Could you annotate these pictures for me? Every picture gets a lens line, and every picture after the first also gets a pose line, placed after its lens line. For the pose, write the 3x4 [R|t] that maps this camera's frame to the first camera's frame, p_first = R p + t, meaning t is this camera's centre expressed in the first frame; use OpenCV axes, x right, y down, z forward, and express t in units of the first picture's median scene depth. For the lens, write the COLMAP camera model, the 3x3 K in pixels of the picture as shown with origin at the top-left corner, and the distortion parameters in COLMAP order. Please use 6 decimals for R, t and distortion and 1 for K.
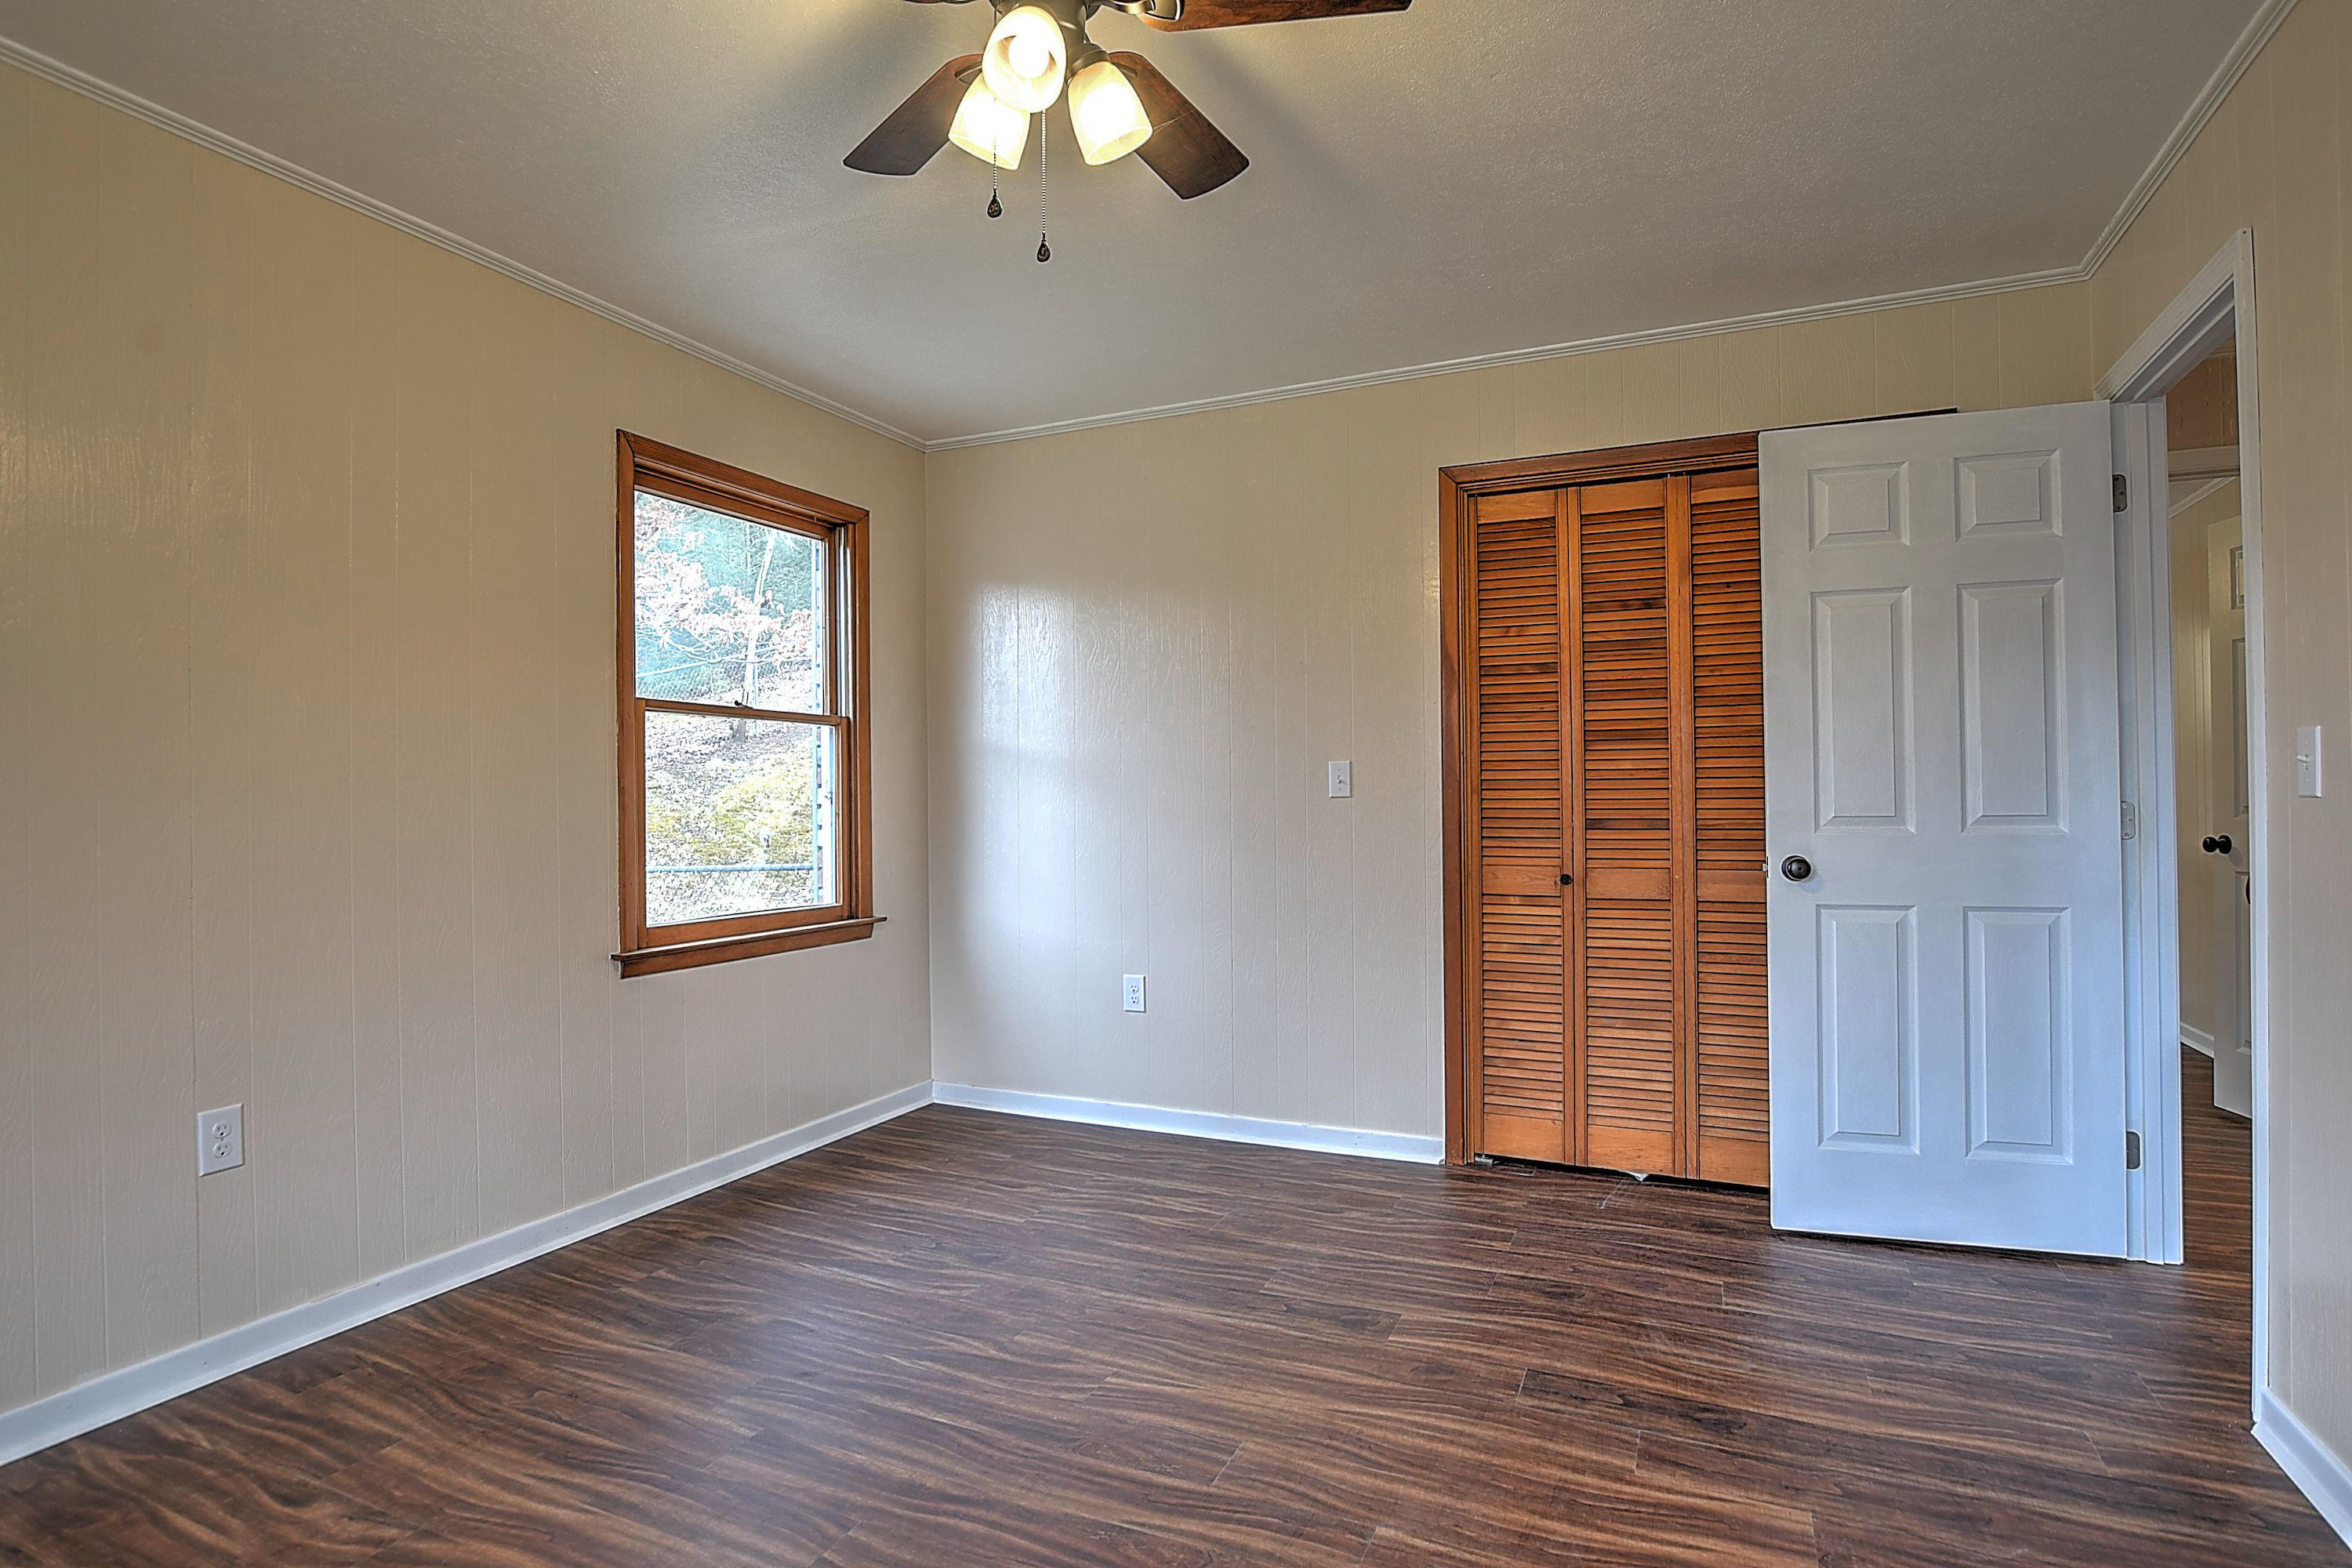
lens RADIAL K [[1194.7, 0, 1159.3], [0, 1194.7, 788.4], [0, 0, 1]] dist [-0.000644, -0.000080]
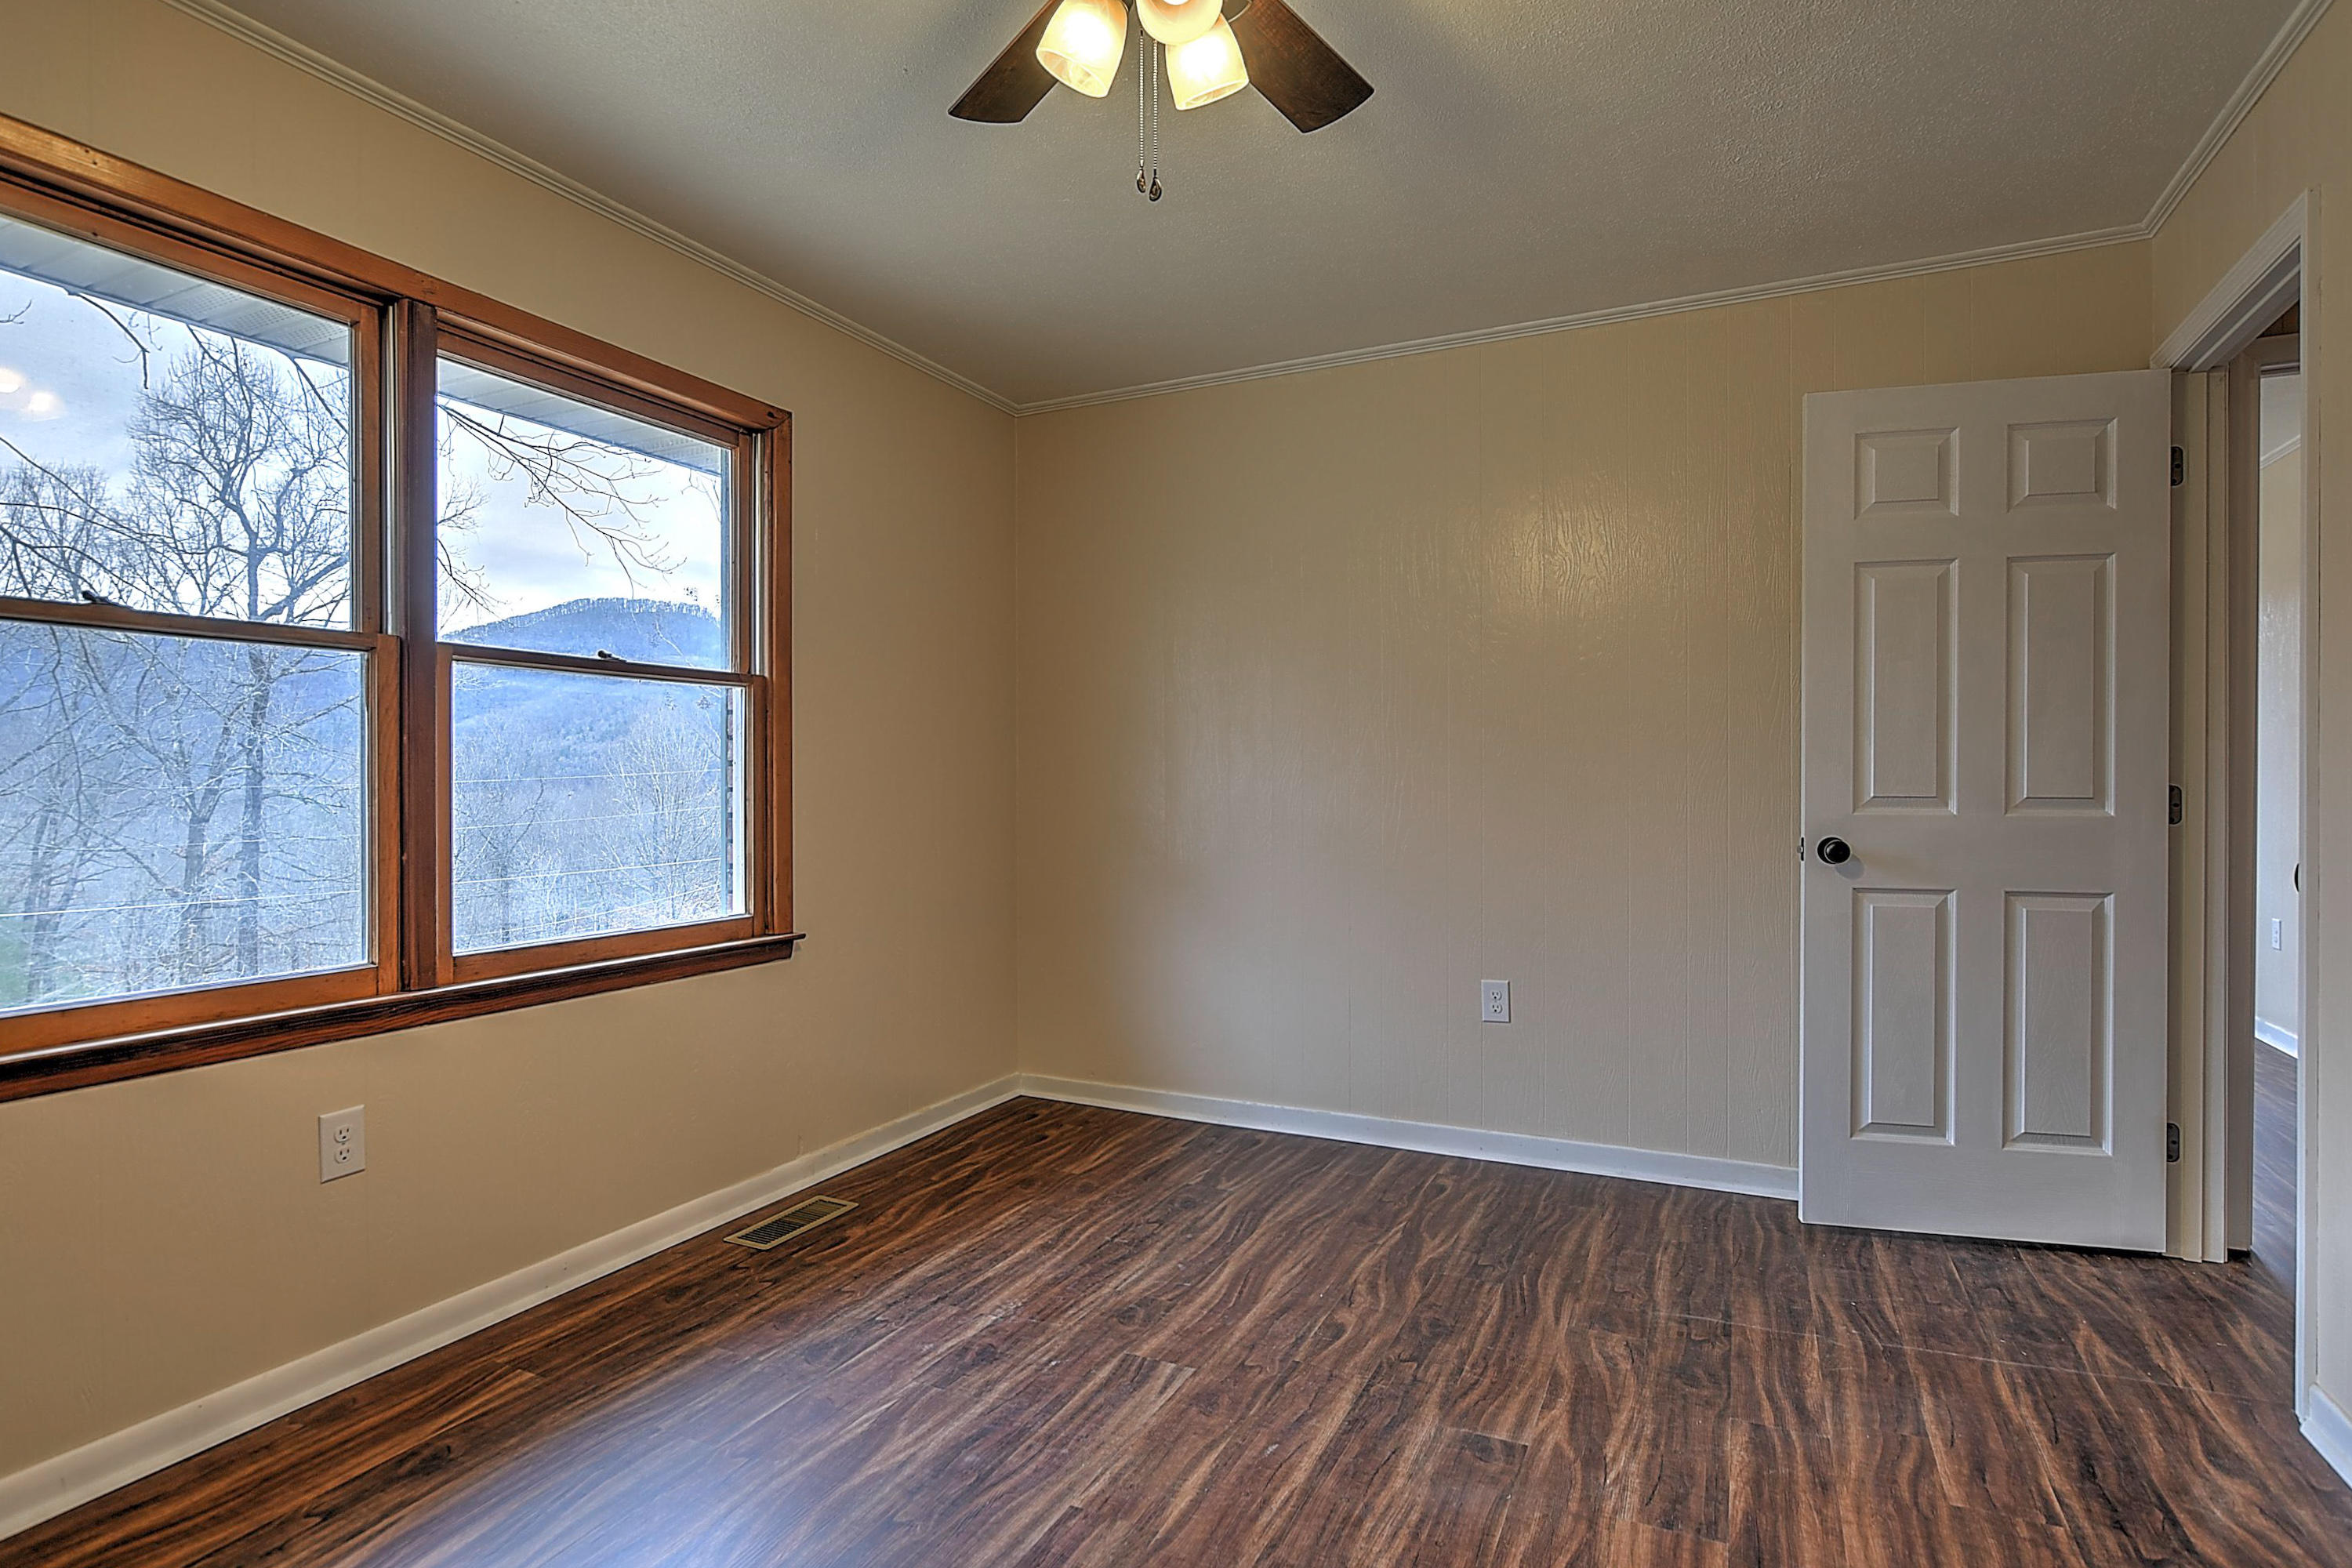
lens RADIAL K [[1194.7, 0, 1159.3], [0, 1194.7, 788.4], [0, 0, 1]] dist [-0.000644, -0.000080]
pose [[0.999837, 0.009326, -0.015489, 0.010647], [-0.008970, 0.999698, 0.022879, -0.006231], [0.015697, -0.022737, 0.999618, 0.219420]]
